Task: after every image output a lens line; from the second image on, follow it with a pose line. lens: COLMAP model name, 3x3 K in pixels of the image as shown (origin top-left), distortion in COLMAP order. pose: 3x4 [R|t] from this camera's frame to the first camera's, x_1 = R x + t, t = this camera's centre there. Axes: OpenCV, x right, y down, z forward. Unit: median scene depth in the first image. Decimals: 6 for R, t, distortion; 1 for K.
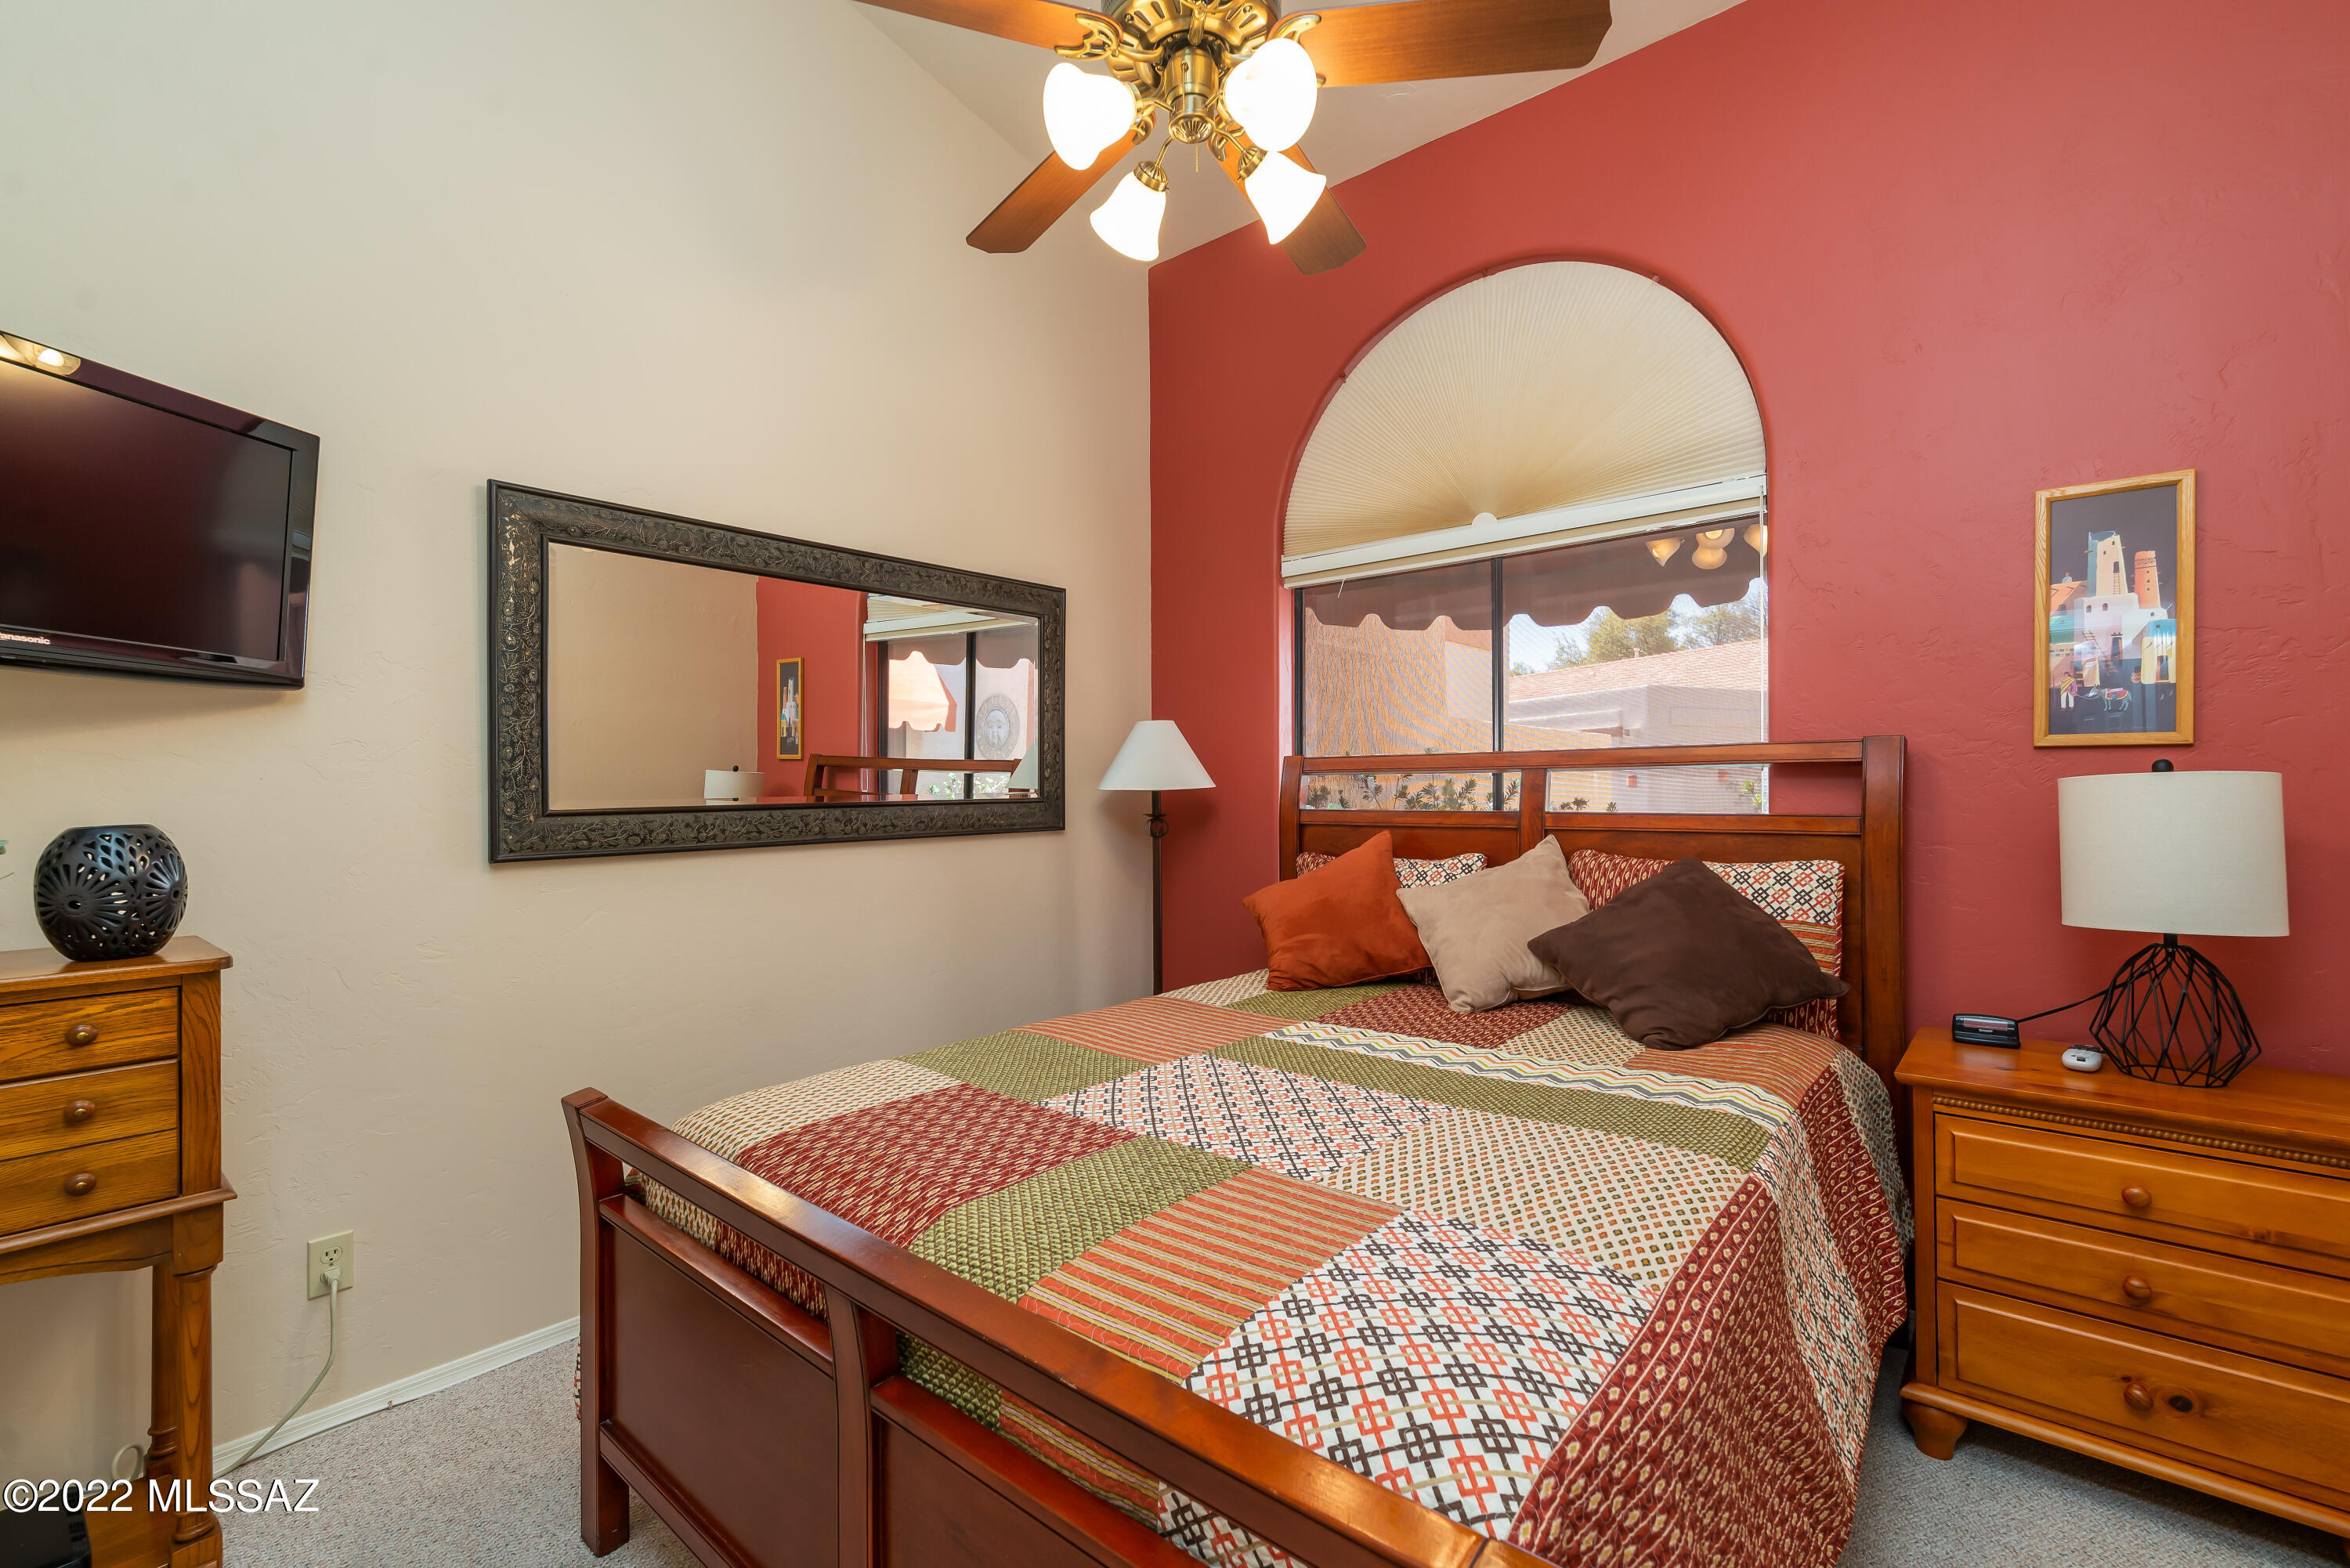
lens RADIAL K [[1012.5, 0, 1172.3], [0, 1012.5, 784.7], [0, 0, 1]] dist [0.000899, -0.000124]
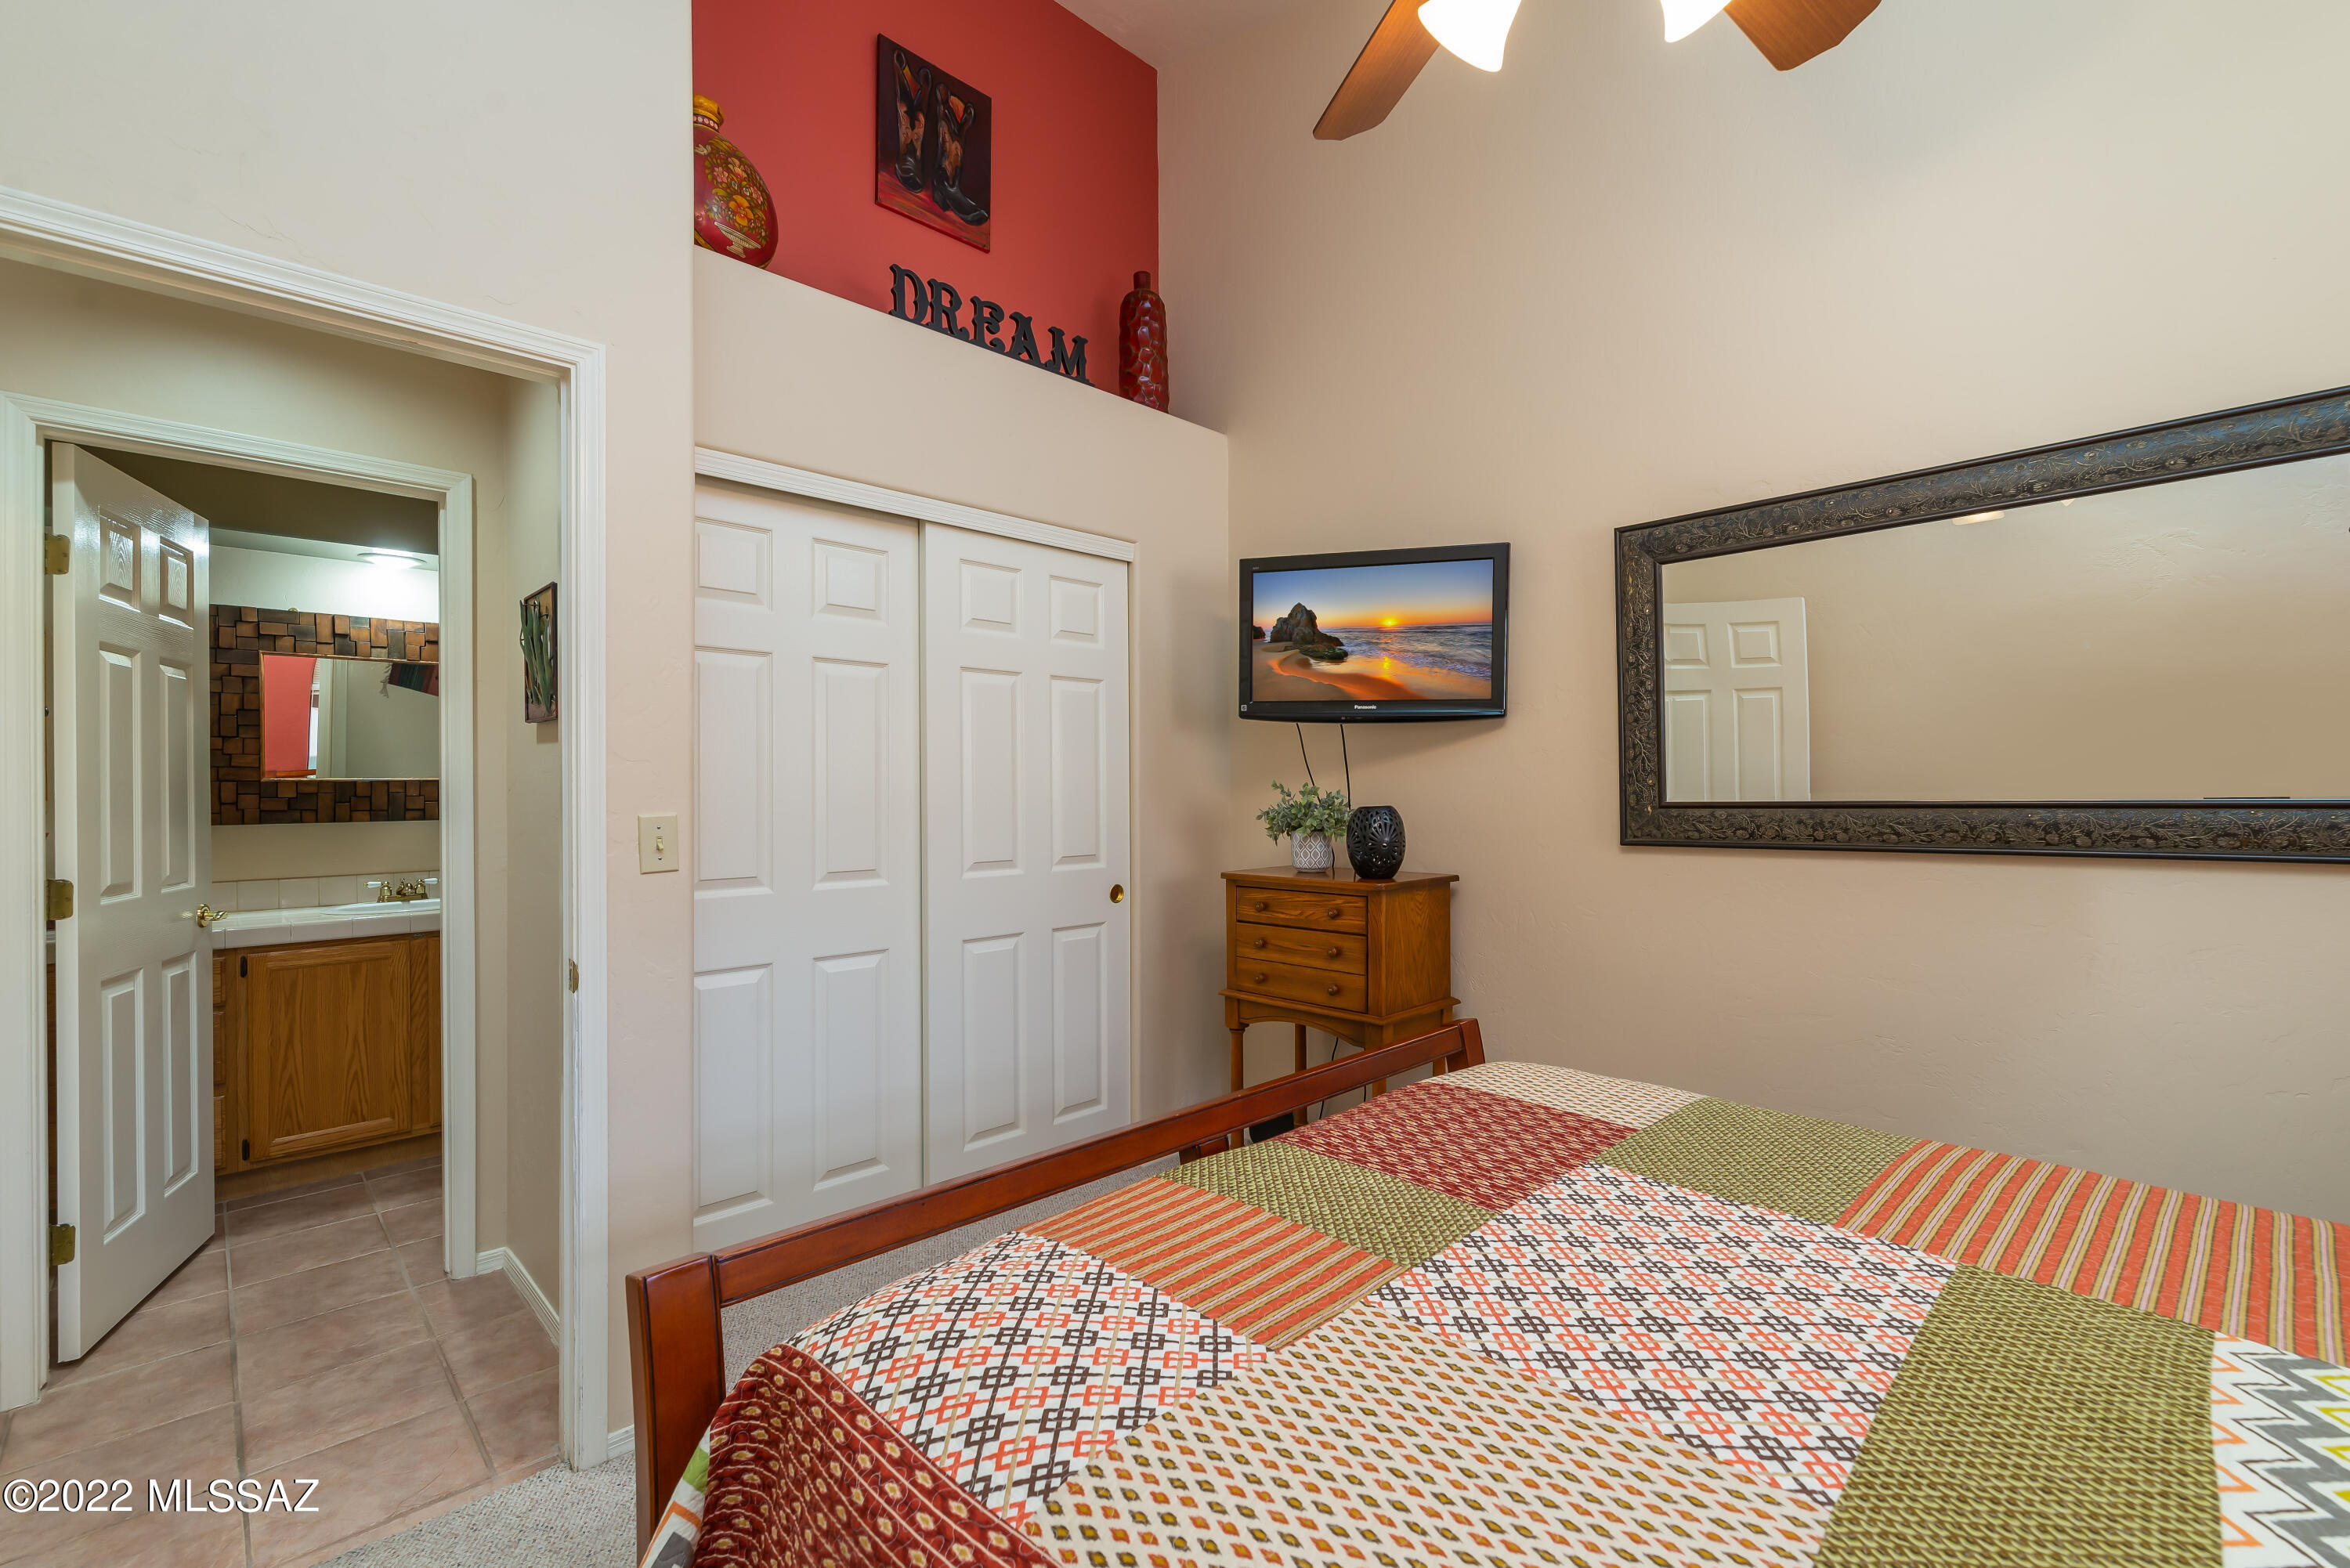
lens RADIAL K [[1012.5, 0, 1181.1], [0, 1012.5, 788.0], [0, 0, 1]] dist [0.000899, -0.000124]
pose [[-0.087064, 0.005318, -0.996189, 0.757972], [0.011833, 0.999921, 0.004304, -0.002488], [0.996132, -0.011413, -0.087120, 0.770883]]
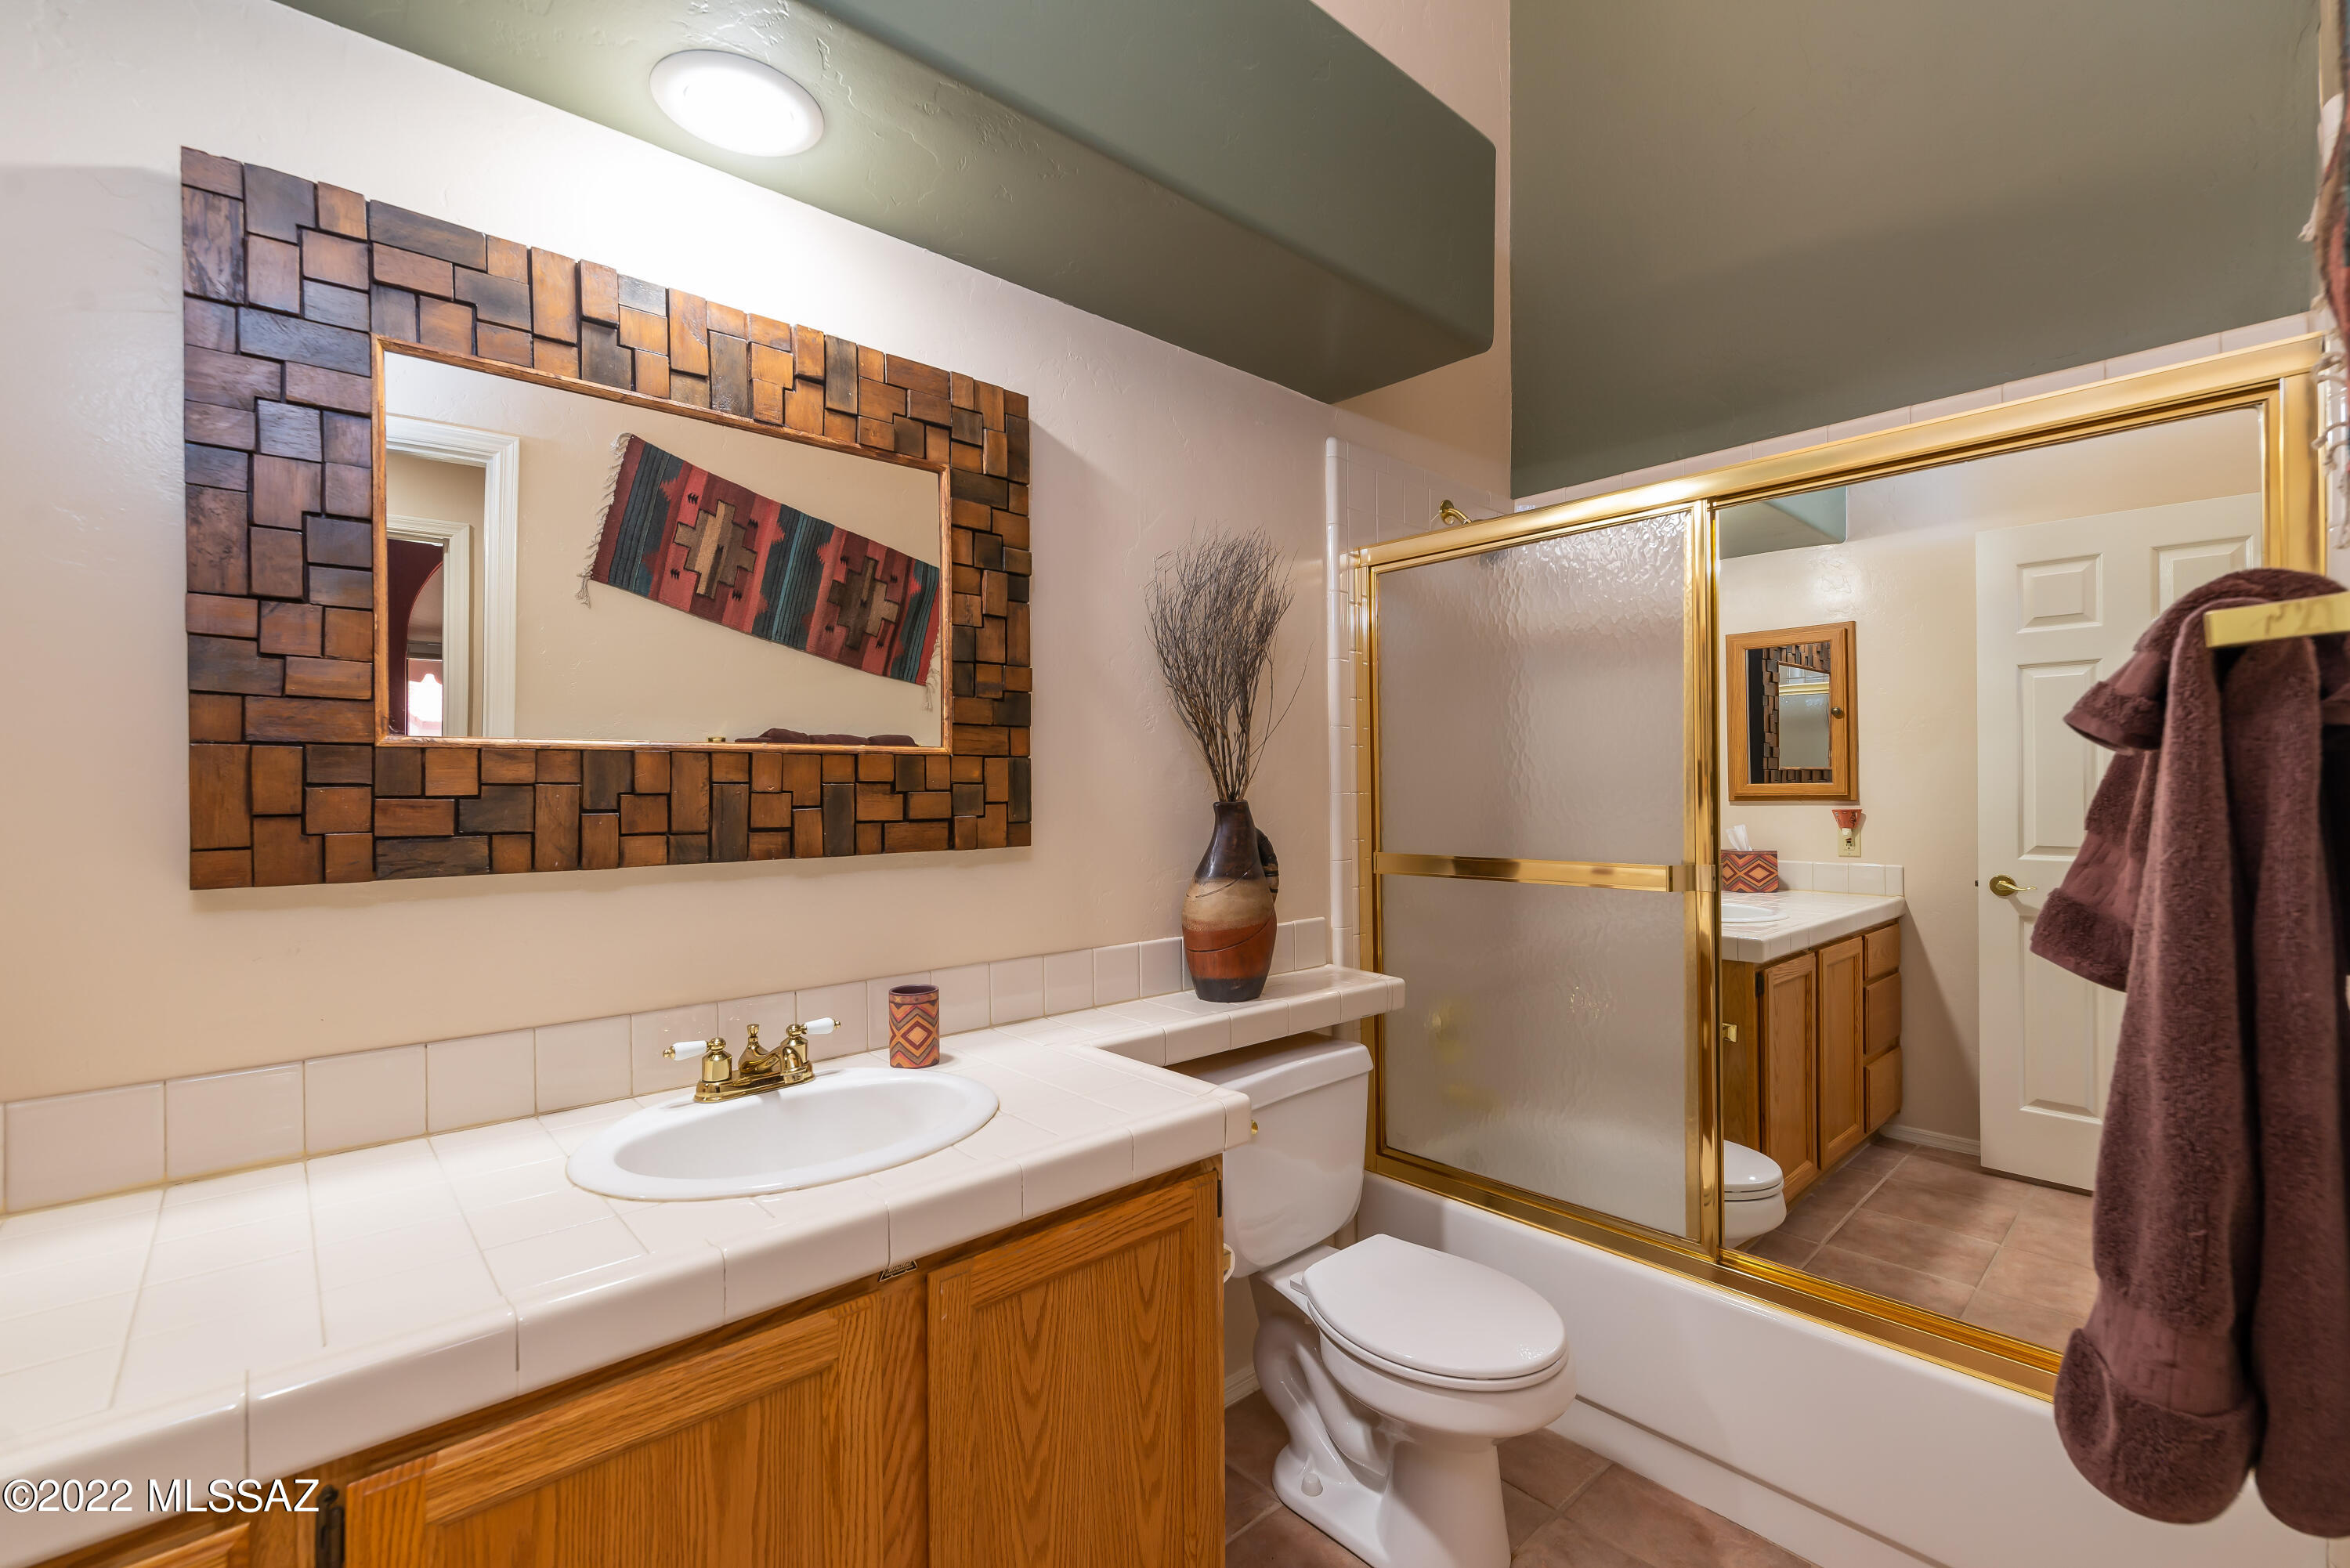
lens RADIAL K [[1012.5, 0, 1164.1], [0, 1012.5, 774.9], [0, 0, 1]] dist [0.000899, -0.000124]
pose [[-0.124098, 0.002194, -0.992267, 0.491851], [0.008663, 0.999962, 0.001128, -0.003314], [0.992232, -0.008457, -0.124113, 0.473442]]
